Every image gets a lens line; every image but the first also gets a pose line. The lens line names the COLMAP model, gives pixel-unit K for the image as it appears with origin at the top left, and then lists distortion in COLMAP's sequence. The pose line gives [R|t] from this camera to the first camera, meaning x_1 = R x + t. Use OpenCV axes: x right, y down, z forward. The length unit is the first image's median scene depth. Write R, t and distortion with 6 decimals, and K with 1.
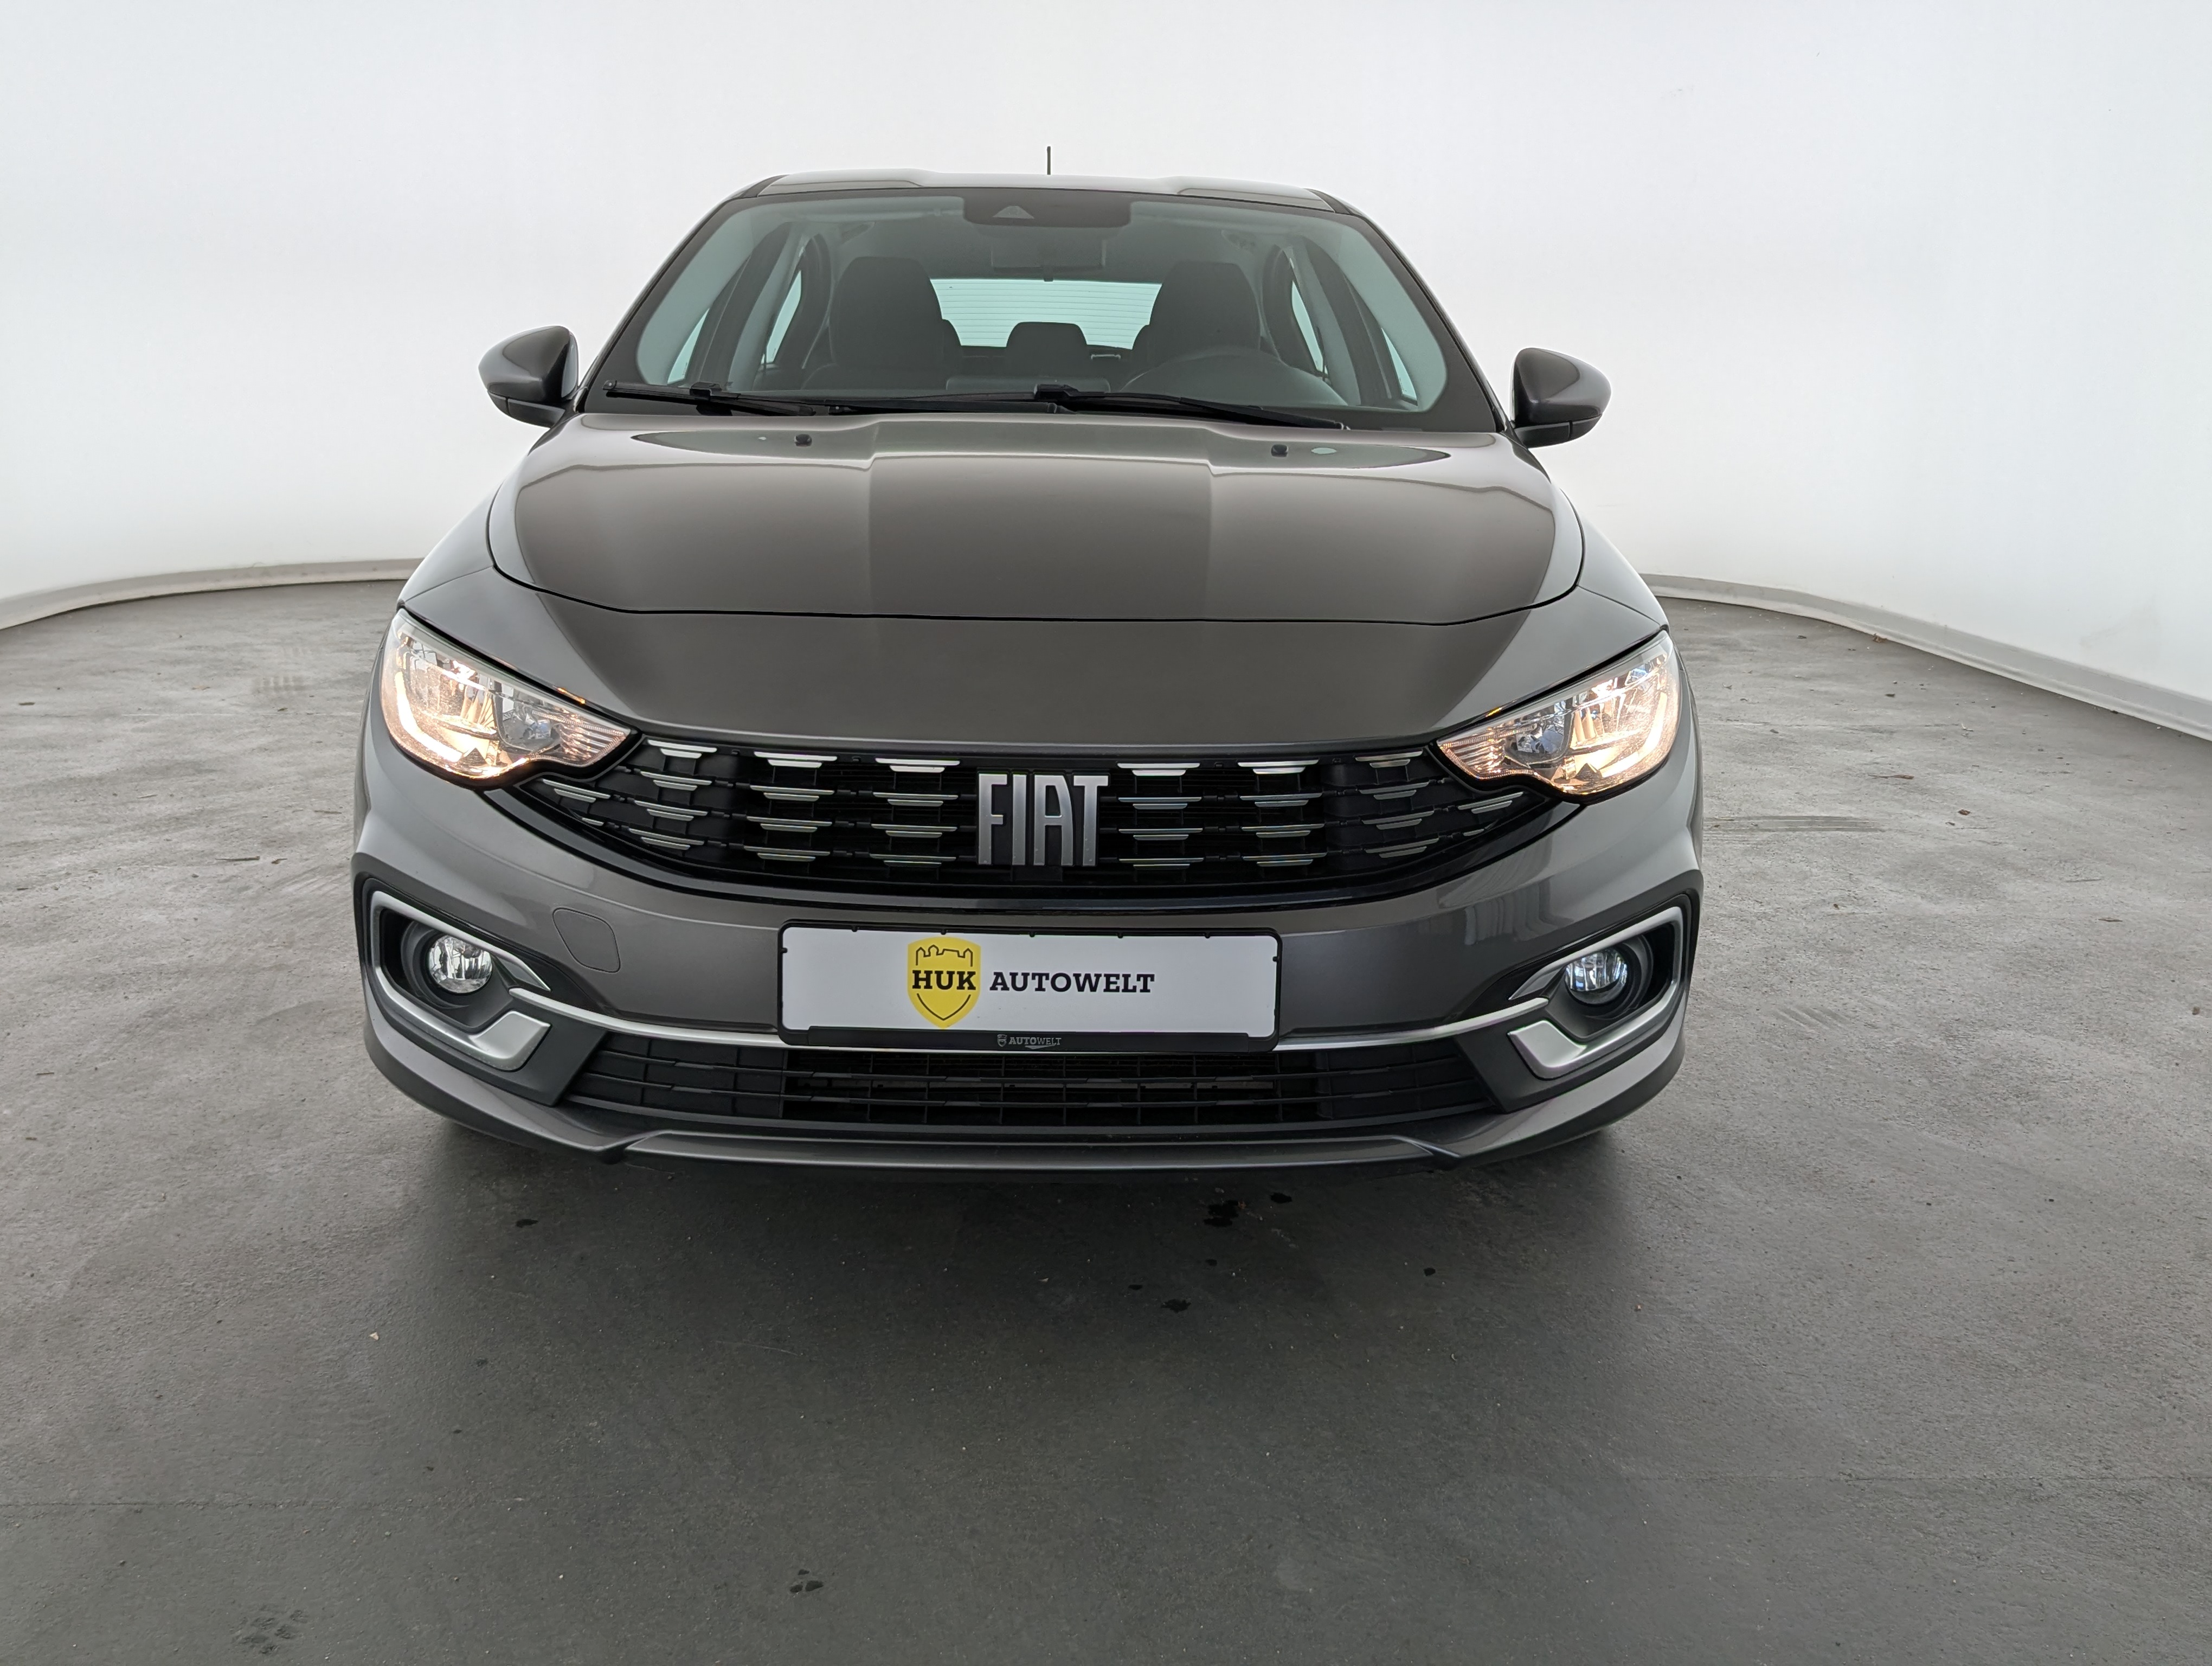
lens RADIAL K [[2010.8, 0, 1118.5], [0, 2010.8, 822.4], [0, 0, 1]] dist [0.031514, 0.000000]
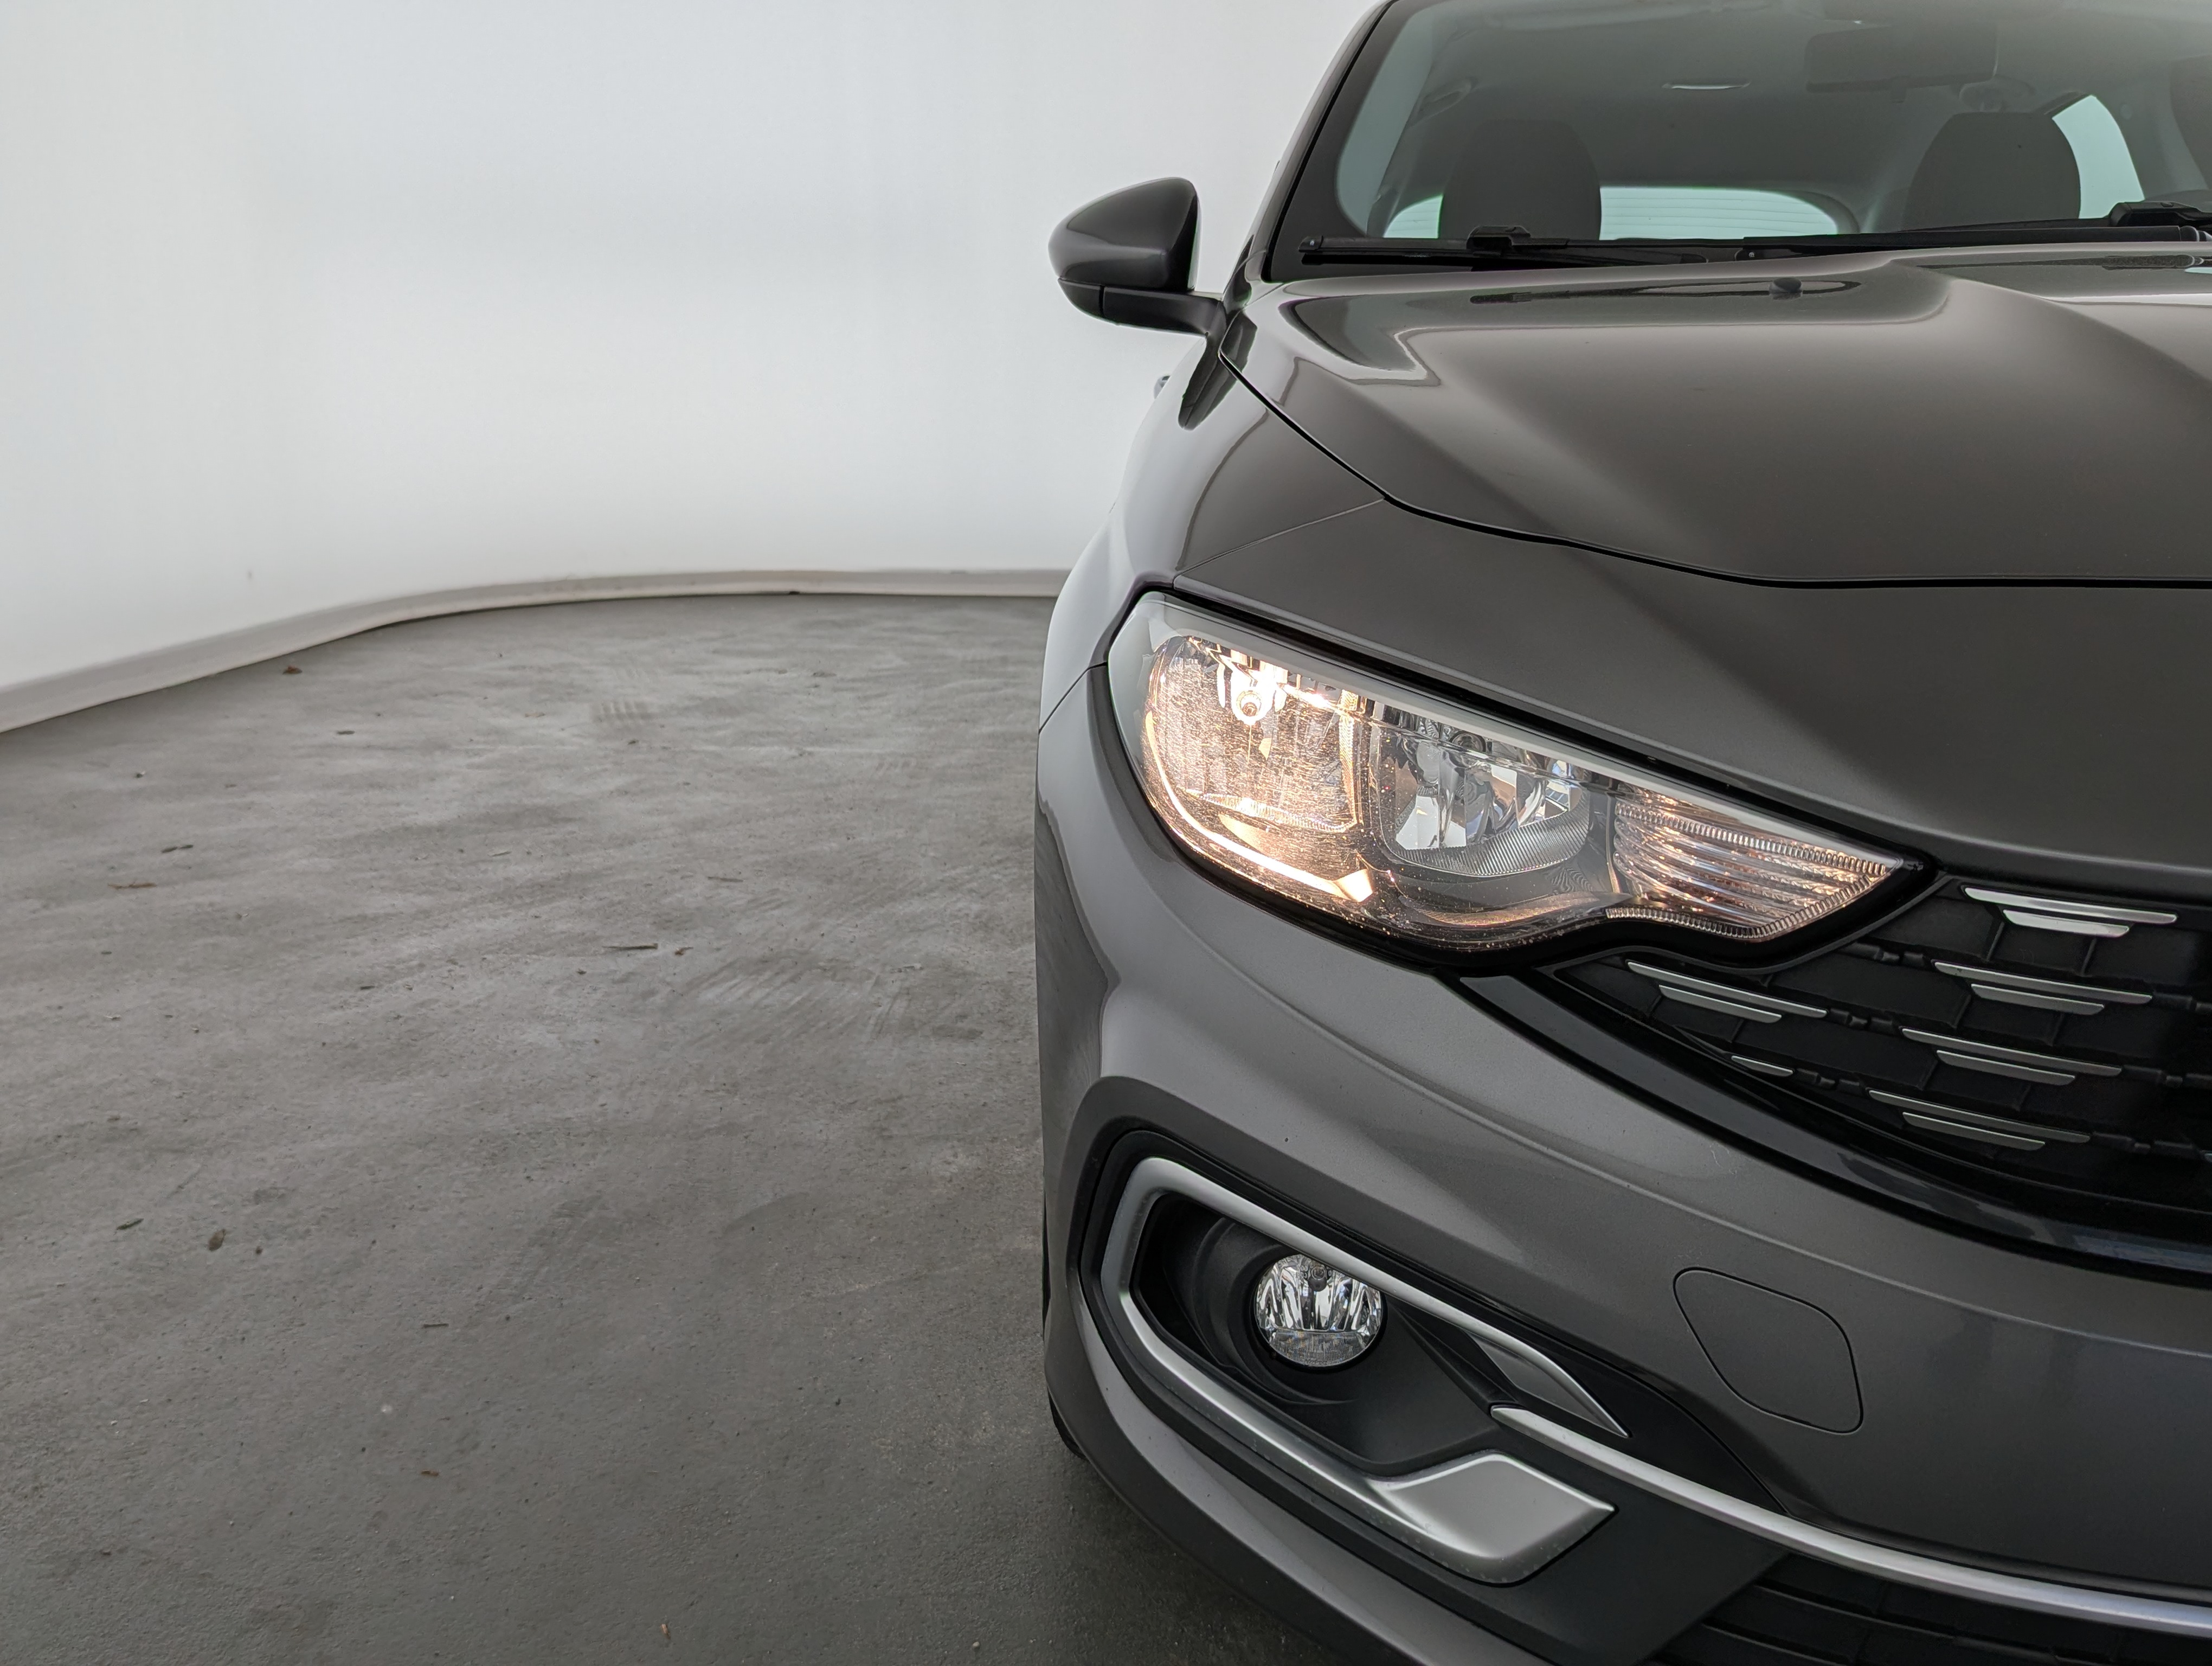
lens RADIAL K [[2010.8, 0, 1100.8], [0, 2010.8, 840.8], [0, 0, 1]] dist [0.031514, 0.000000]
pose [[0.993098, 0.015084, -0.116312, -0.331630], [-0.015464, 0.999878, -0.002361, -0.042801], [0.116262, 0.004144, 0.993210, 0.520156]]
